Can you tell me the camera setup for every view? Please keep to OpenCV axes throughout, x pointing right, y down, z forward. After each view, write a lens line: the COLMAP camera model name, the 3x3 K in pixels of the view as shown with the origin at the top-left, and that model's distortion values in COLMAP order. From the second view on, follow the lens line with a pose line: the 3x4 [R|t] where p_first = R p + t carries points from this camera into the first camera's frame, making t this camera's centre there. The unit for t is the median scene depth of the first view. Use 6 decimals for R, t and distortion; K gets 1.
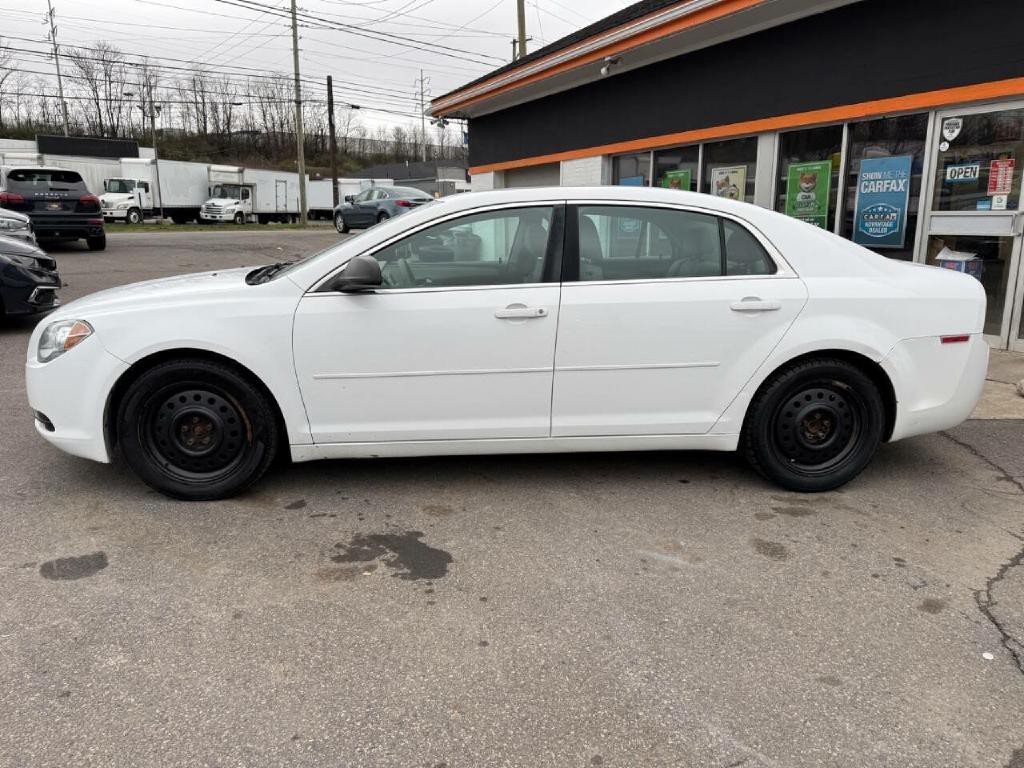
lens RADIAL K [[698.9, 0, 512.0], [0, 698.9, 384.0], [0, 0, 1]] dist [0.090302, -0.135169]
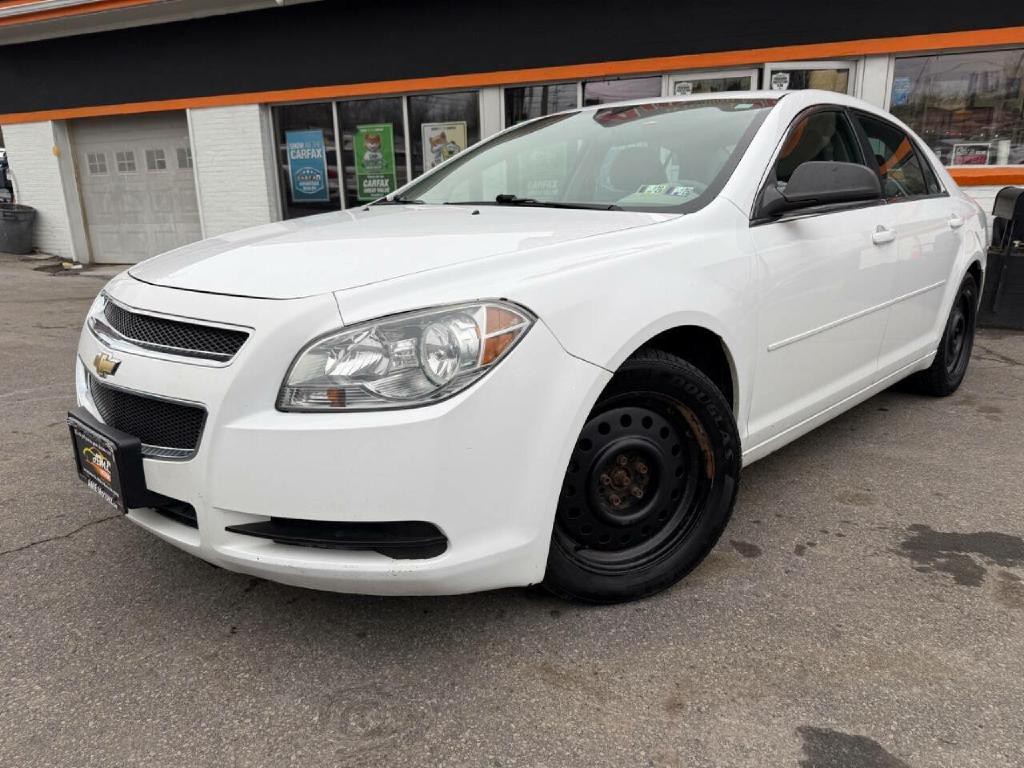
lens RADIAL K [[716.4, 0, 512.0], [0, 716.4, 384.0], [0, 0, 1]] dist [0.014571, -0.023783]
pose [[0.760259, -0.176474, 0.625190, -0.330311], [0.161928, 0.983497, 0.080703, -0.026495], [-0.629114, 0.039881, 0.776289, 0.234545]]
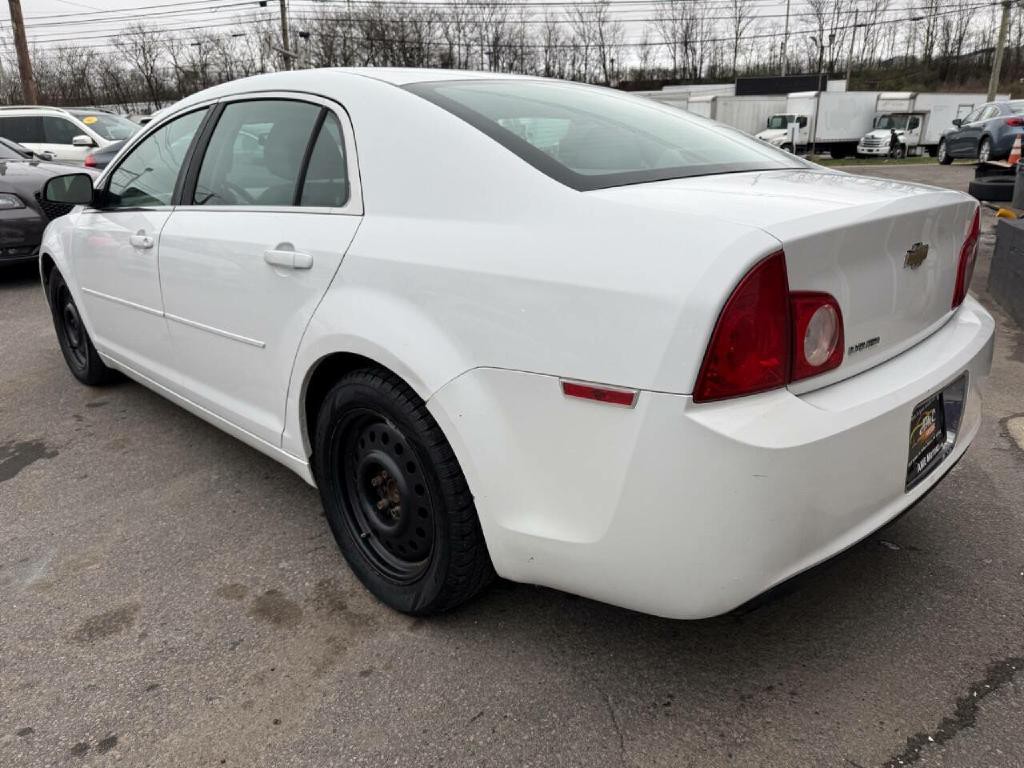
lens RADIAL K [[716.1, 0, 508.3], [0, 716.1, 385.8], [0, 0, 1]] dist [0.013721, -0.023554]
pose [[0.635717, 0.214170, -0.741616, 0.363101], [-0.151987, 0.976661, 0.151765, -0.049104], [0.756812, 0.016236, 0.653431, 0.291267]]
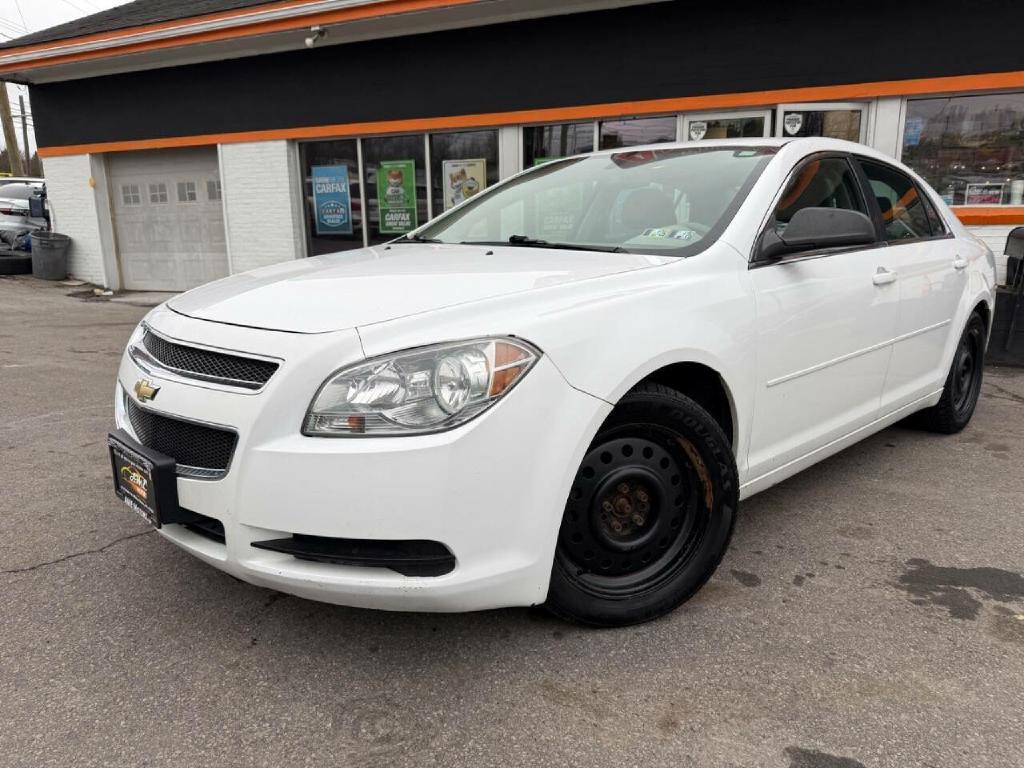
lens RADIAL K [[714.7, 0, 505.8], [0, 714.7, 383.5], [0, 0, 1]] dist [0.019050, -0.030734]
pose [[0.781928, -0.137736, 0.607962, -0.336545], [0.147355, 0.988484, 0.034426, -0.027341], [-0.605702, 0.062668, 0.793220, 0.223063]]
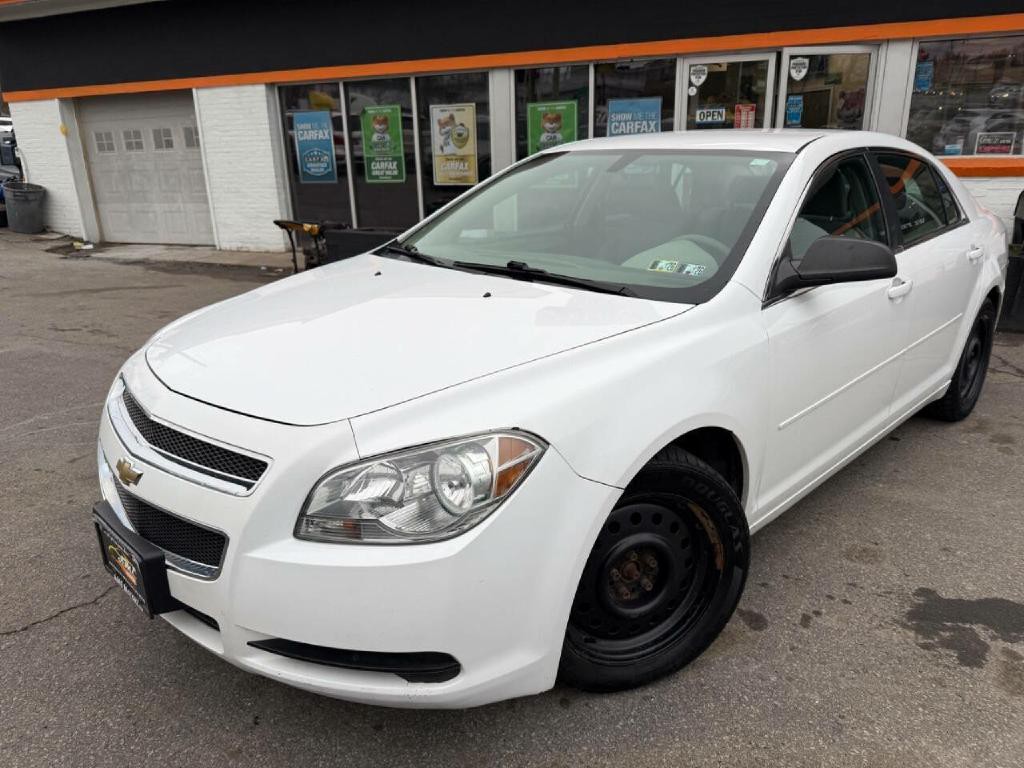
lens RADIAL K [[720.4, 0, 506.1], [0, 720.4, 384.5], [0, 0, 1]] dist [-0.005636, -0.002054]
pose [[0.773327, -0.209241, 0.598484, -0.324795], [0.162012, 0.977848, 0.132532, -0.067022], [-0.612958, -0.005529, 0.790097, 0.232145]]
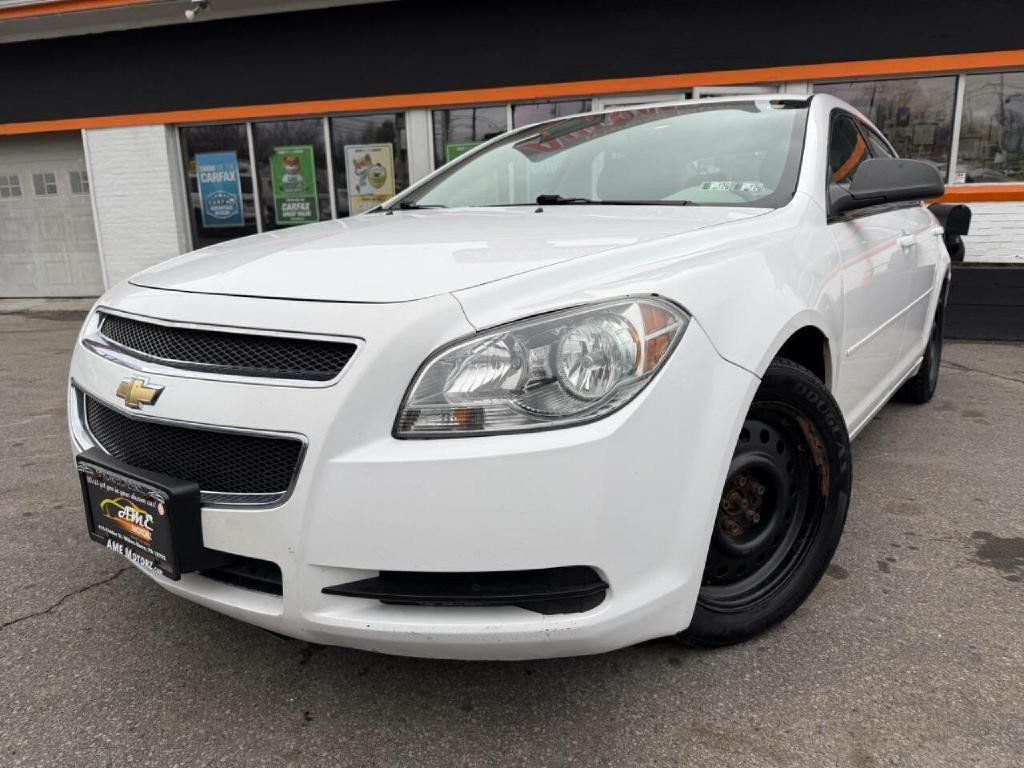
lens RADIAL K [[720.4, 0, 506.1], [0, 720.4, 384.5], [0, 0, 1]] dist [-0.005636, -0.002054]
pose [[0.666952, -0.177439, 0.723665, -0.350310], [0.189872, 0.979641, 0.065211, -0.030533], [-0.720502, 0.093912, 0.687064, 0.291283]]
